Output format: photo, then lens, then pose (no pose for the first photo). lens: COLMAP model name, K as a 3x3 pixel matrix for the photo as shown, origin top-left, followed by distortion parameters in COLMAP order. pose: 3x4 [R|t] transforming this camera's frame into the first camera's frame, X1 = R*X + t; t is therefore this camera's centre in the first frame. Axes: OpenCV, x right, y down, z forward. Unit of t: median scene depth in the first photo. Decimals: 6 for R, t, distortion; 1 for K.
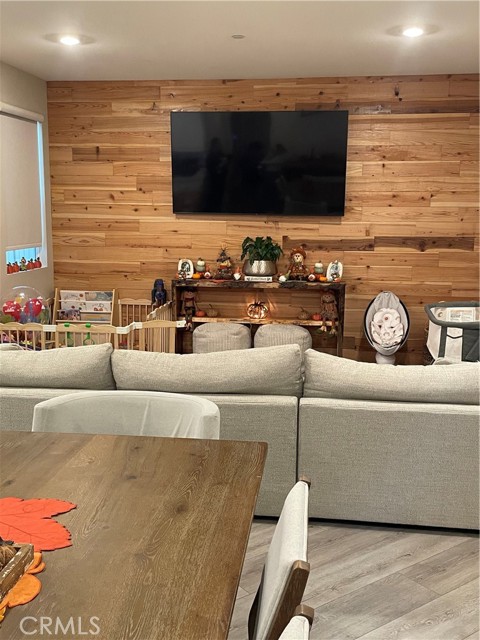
lens RADIAL K [[699.8, 0, 240.0], [0, 699.8, 320.7], [0, 0, 1]] dist [0.074317, 0.000000]
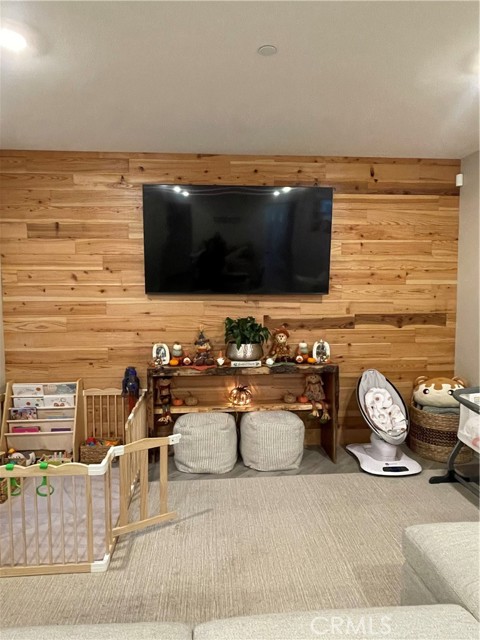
lens RADIAL K [[416.1, 0, 237.9], [0, 416.1, 317.4], [0, 0, 1]] dist [-0.000400, 0.000440]
pose [[0.977823, -0.028152, 0.207532, -0.092429], [0.044797, 0.996105, -0.075947, -0.077708], [-0.204586, 0.083559, 0.975276, 0.457980]]
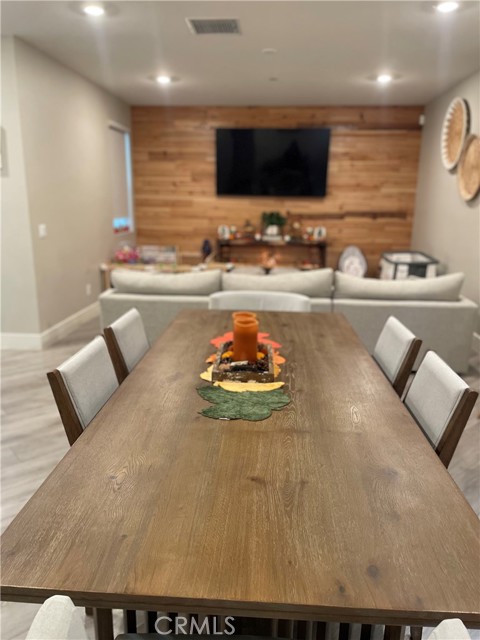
lens RADIAL K [[486.8, 0, 241.1], [0, 486.8, 320.7], [0, 0, 1]] dist [0.060886, -0.020043]
pose [[0.998107, -0.010372, 0.060618, -0.108977], [0.005103, 0.996245, 0.086431, 0.028907], [-0.061287, -0.085958, 0.994412, -0.097592]]
